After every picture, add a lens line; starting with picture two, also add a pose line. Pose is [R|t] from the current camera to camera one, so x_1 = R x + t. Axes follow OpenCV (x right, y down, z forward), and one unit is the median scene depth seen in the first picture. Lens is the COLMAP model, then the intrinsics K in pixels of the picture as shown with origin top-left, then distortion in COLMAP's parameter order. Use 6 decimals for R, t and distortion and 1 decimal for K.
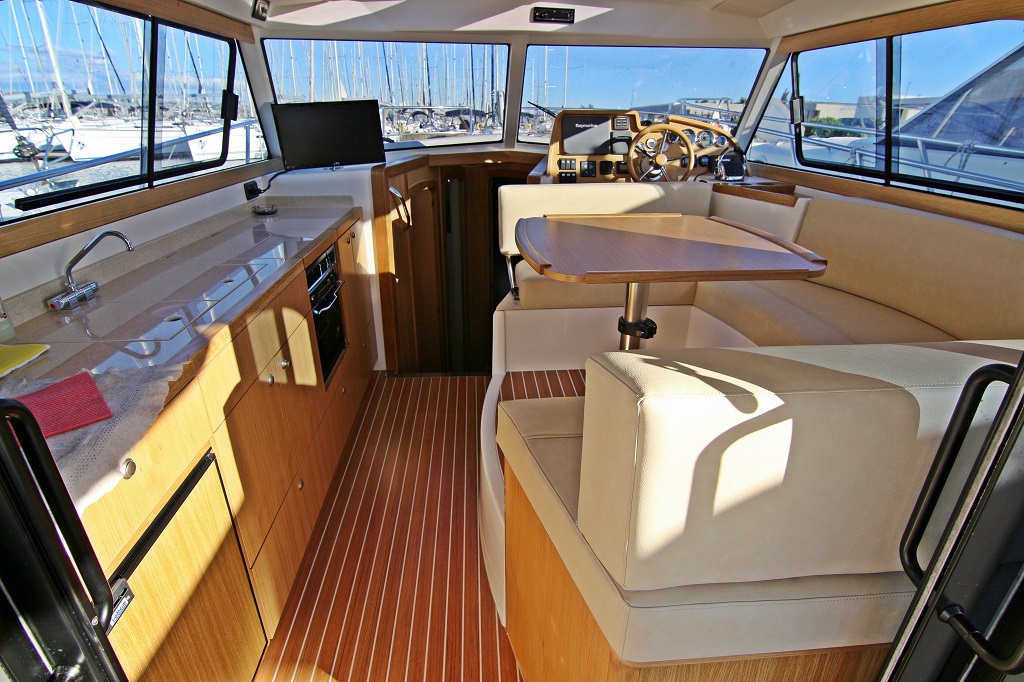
lens RADIAL K [[519.3, 0, 512.0], [0, 519.3, 341.0], [0, 0, 1]] dist [0.004539, -0.012909]
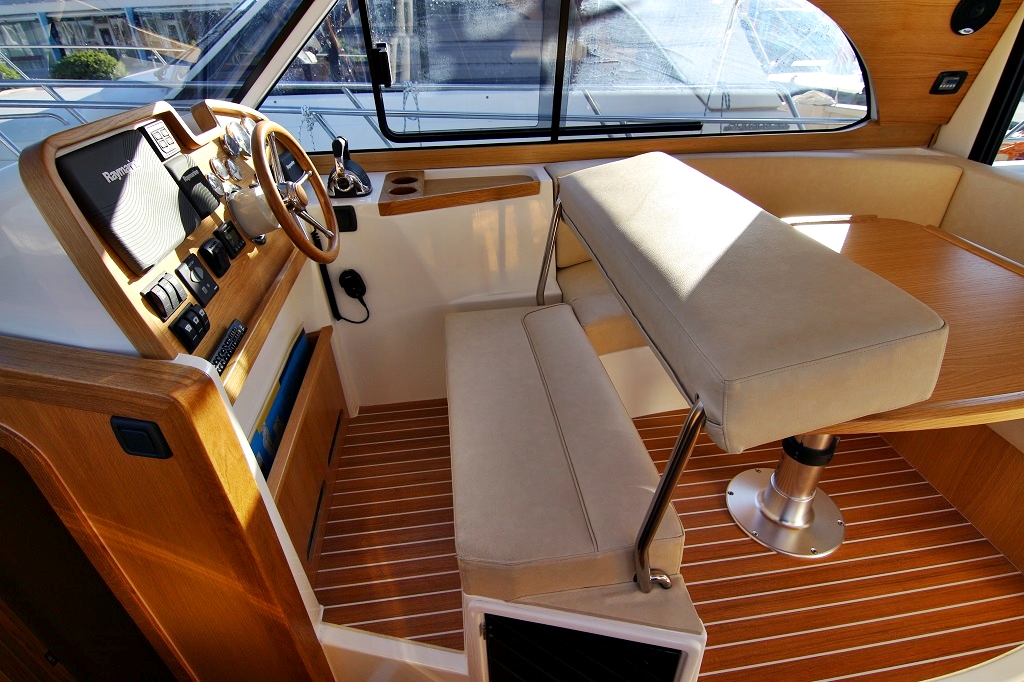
lens RADIAL K [[519.3, 0, 512.0], [0, 519.3, 341.0], [0, 0, 1]] dist [0.004539, -0.012909]
pose [[-0.063235, -0.529194, 0.846142, -0.196930], [0.419248, 0.755313, 0.503719, -0.402087], [-0.905667, 0.386596, 0.174101, 0.785499]]
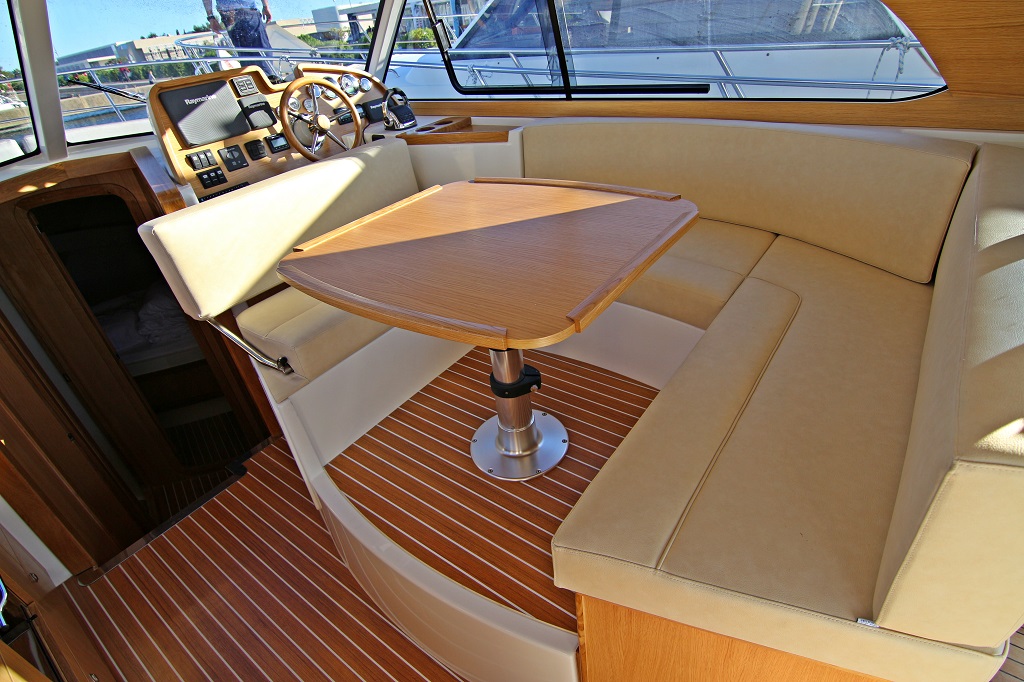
lens RADIAL K [[519.3, 0, 512.0], [0, 519.3, 341.0], [0, 0, 1]] dist [0.004539, -0.012909]
pose [[0.645925, -0.480177, 0.593473, -0.156819], [0.407626, 0.874245, 0.263696, -0.148074], [-0.645462, 0.071587, 0.760430, 0.233644]]
